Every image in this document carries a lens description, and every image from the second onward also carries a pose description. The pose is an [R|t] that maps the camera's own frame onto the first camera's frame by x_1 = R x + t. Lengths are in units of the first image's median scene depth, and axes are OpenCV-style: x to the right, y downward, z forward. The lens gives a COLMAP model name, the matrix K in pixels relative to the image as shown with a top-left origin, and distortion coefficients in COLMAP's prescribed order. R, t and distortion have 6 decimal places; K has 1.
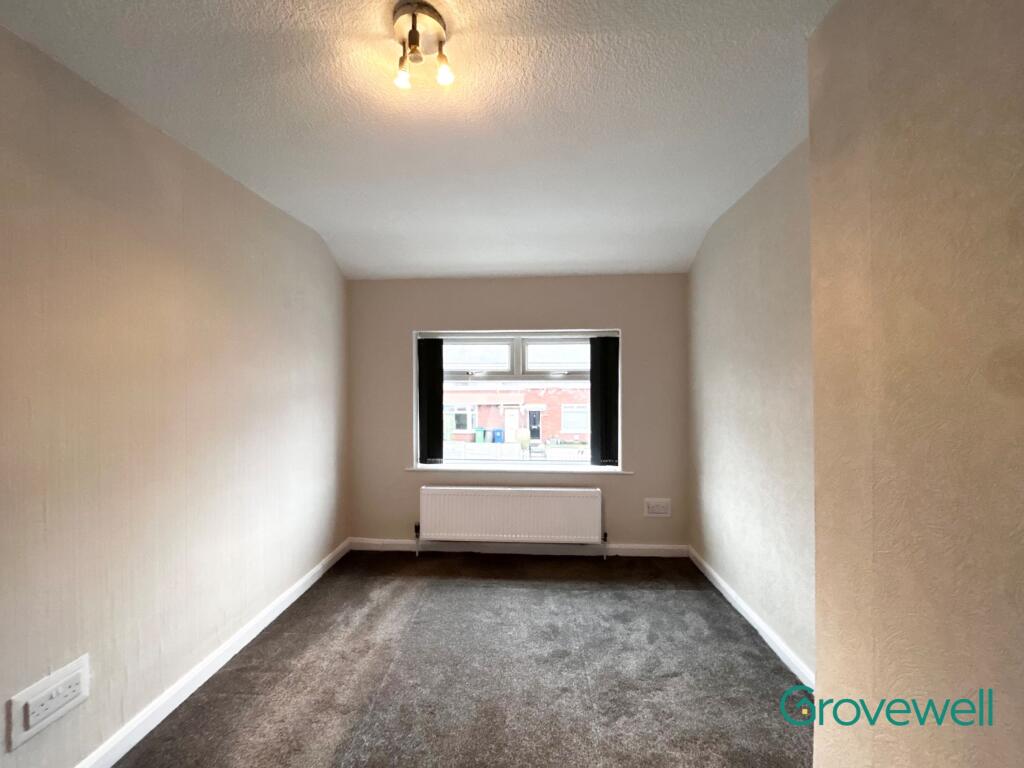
lens RADIAL K [[421.4, 0, 507.7], [0, 421.4, 385.6], [0, 0, 1]] dist [-0.000095, 0.000132]
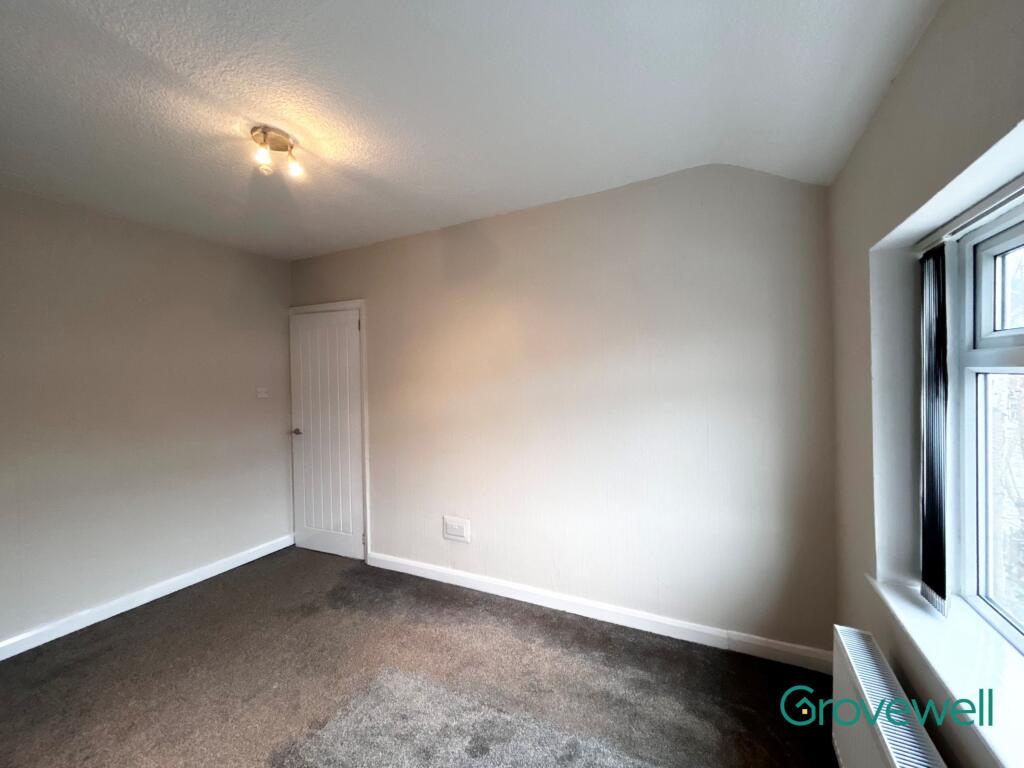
lens RADIAL K [[421.4, 0, 507.7], [0, 421.4, 385.6], [0, 0, 1]] dist [-0.000095, 0.000132]
pose [[-0.403847, 0.025459, -0.914472, 0.461530], [0.016678, 0.999651, 0.020465, -0.009303], [0.914674, -0.006987, -0.404131, 1.331762]]
